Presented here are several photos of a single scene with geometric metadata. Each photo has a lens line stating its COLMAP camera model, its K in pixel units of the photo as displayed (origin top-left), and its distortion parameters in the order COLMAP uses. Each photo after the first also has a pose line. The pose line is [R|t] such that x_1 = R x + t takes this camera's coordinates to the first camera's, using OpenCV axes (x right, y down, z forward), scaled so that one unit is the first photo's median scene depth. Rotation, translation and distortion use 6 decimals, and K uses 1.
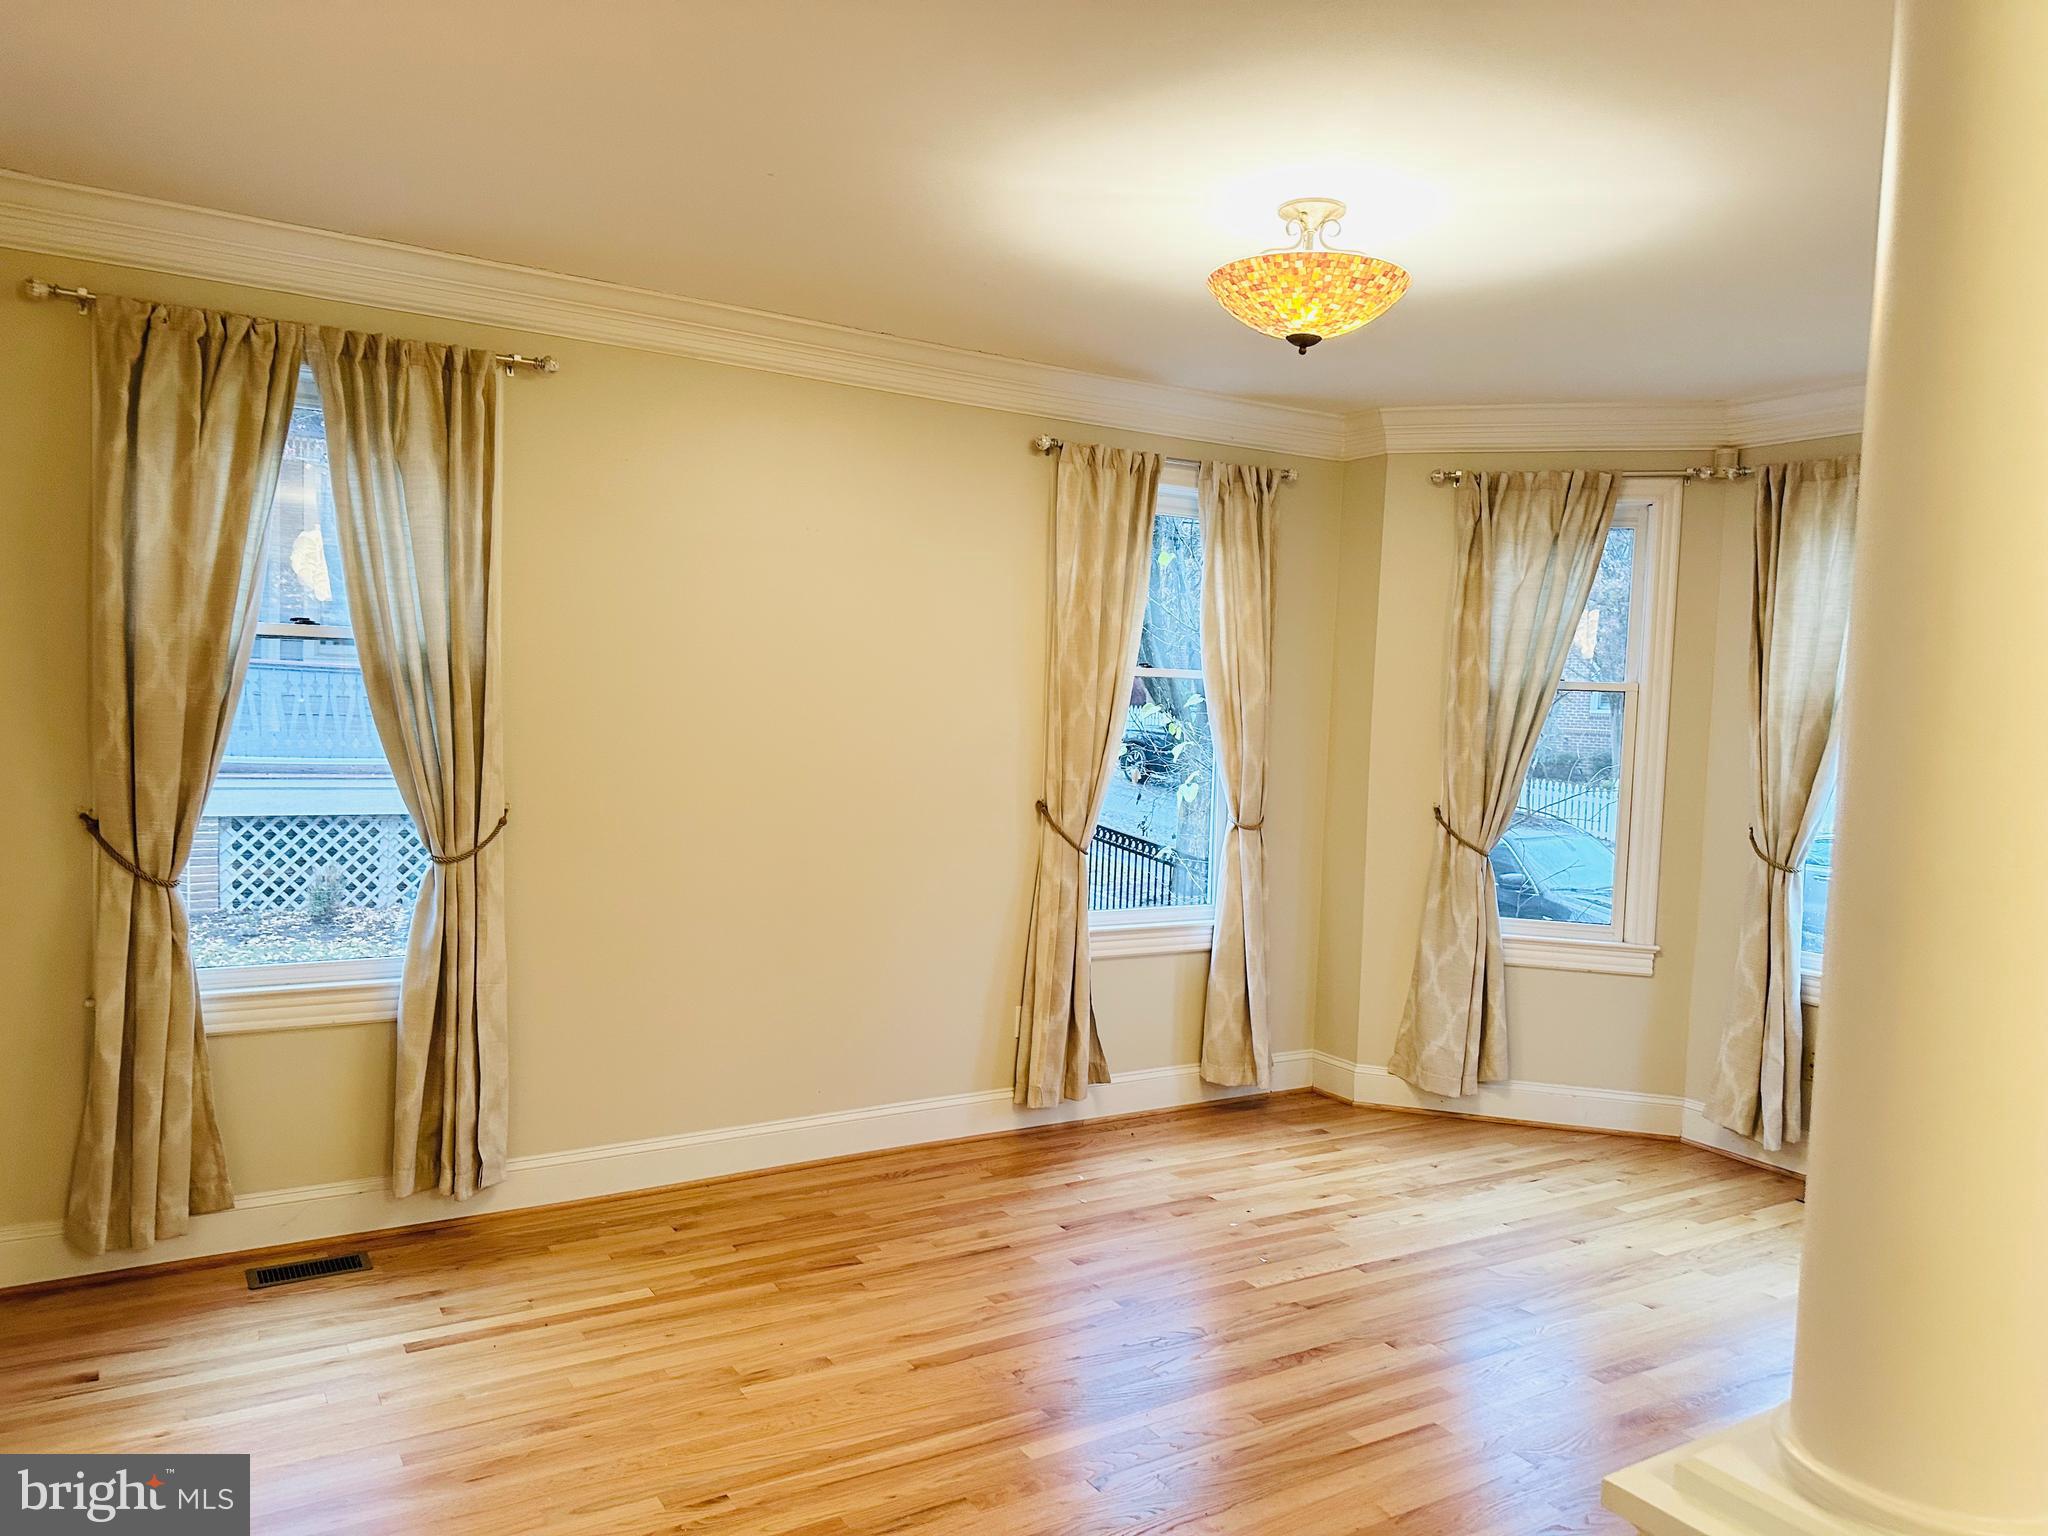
lens RADIAL K [[1404.9, 0, 1028.6], [0, 1404.9, 777.1], [0, 0, 1]] dist [0.082619, -0.149494]
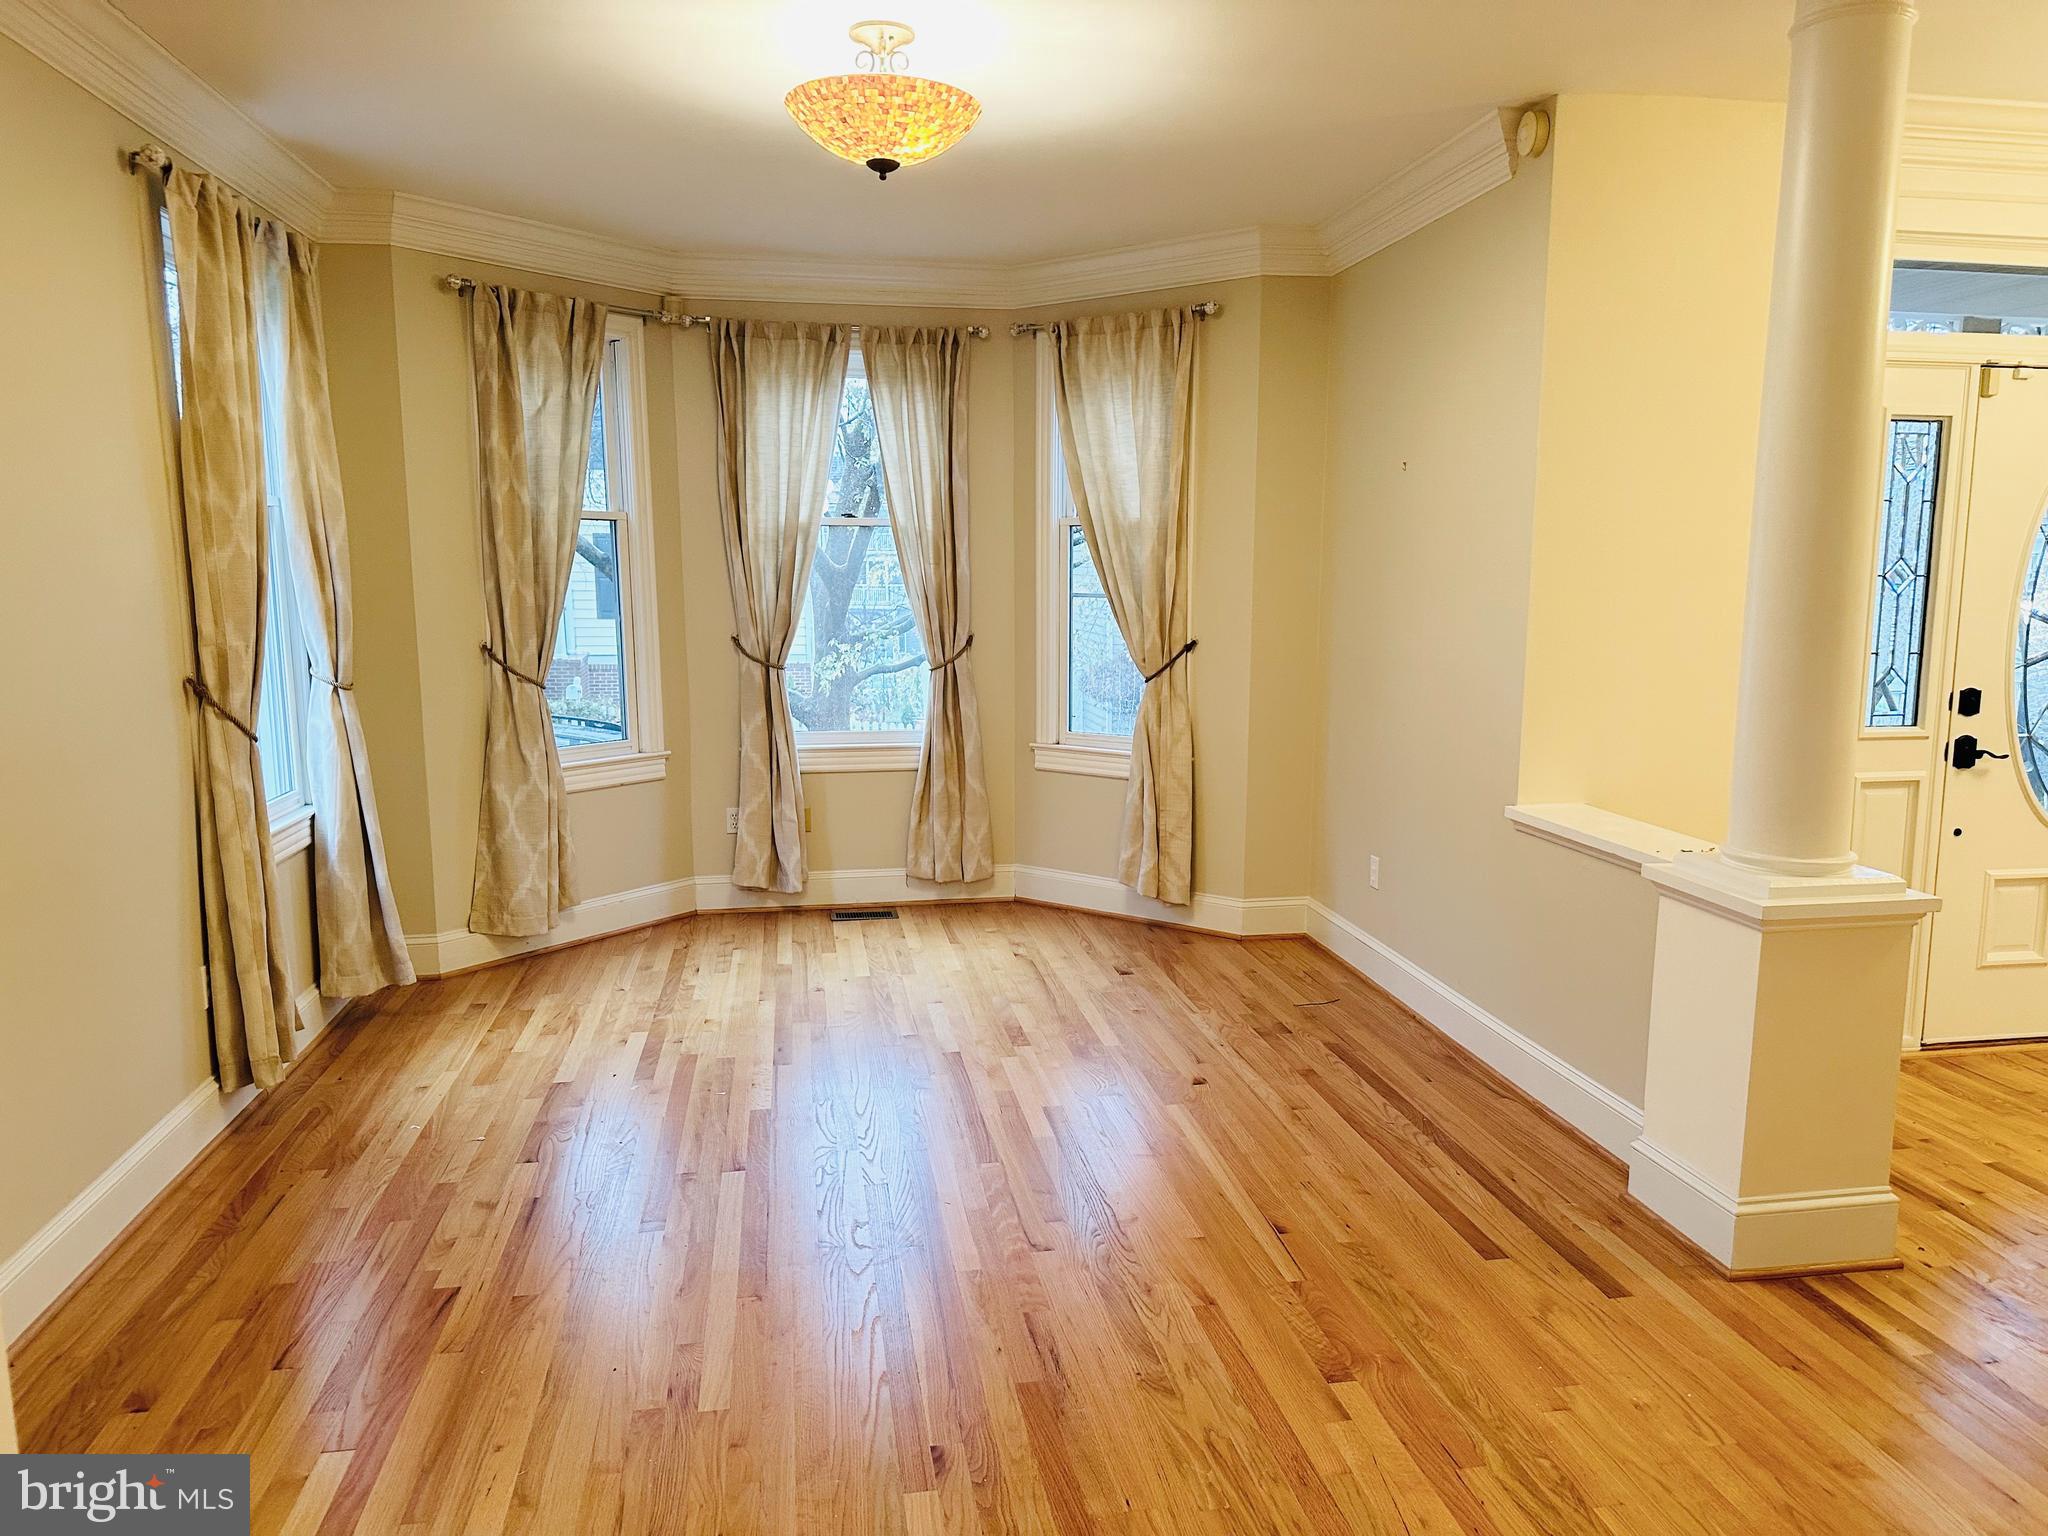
lens RADIAL K [[1404.9, 0, 1028.6], [0, 1404.9, 777.1], [0, 0, 1]] dist [0.082619, -0.149494]
pose [[0.369847, -0.173285, 0.912790, -0.502491], [0.067894, 0.984867, 0.159458, -0.019942], [-0.926609, 0.002998, 0.376015, 0.336301]]
